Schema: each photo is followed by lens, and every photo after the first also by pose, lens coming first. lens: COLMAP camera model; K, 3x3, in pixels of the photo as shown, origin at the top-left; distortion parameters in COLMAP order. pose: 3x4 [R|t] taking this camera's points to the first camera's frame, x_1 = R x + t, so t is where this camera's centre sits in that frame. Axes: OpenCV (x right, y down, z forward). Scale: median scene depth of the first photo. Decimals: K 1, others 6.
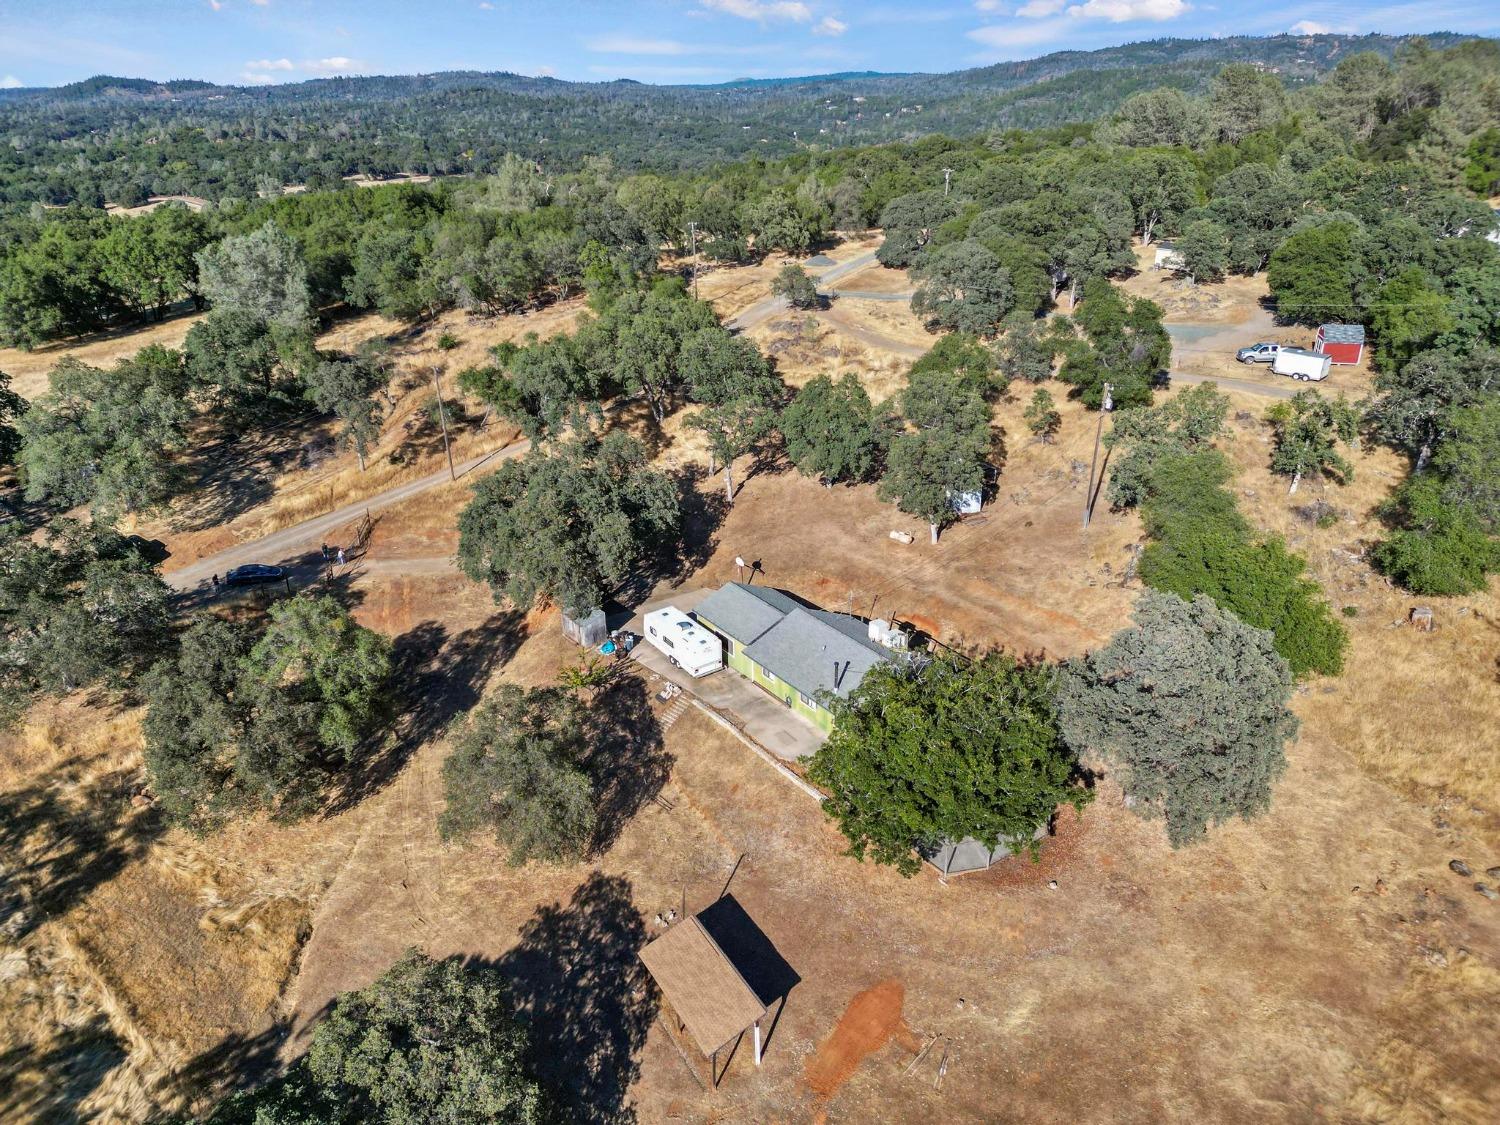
lens RADIAL K [[1052.5, 0, 752.2], [0, 1052.5, 565.8], [0, 0, 1]] dist [0.054359, -0.026961]
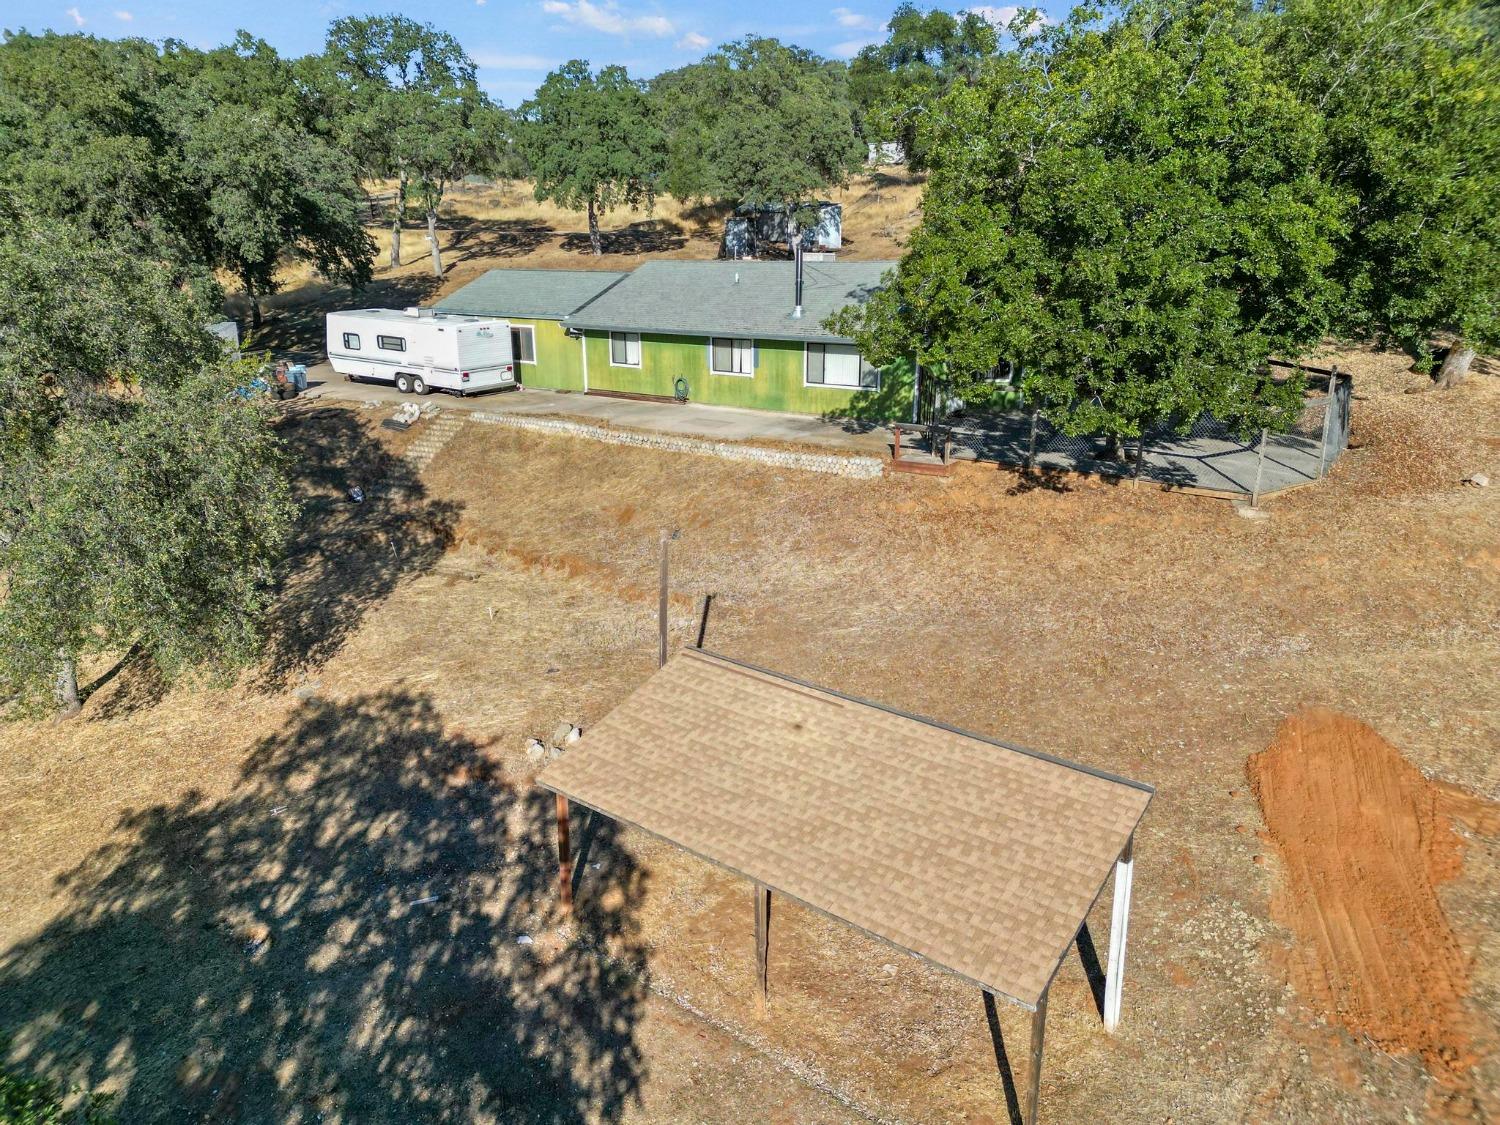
lens RADIAL K [[1052.5, 0, 737.4], [0, 1052.5, 578.0], [0, 0, 1]] dist [0.054359, -0.026961]
pose [[0.938654, -0.103195, 0.329057, -0.108227], [0.138788, 0.986536, -0.086516, 0.257874], [-0.315699, 0.126878, 0.940338, 0.535291]]
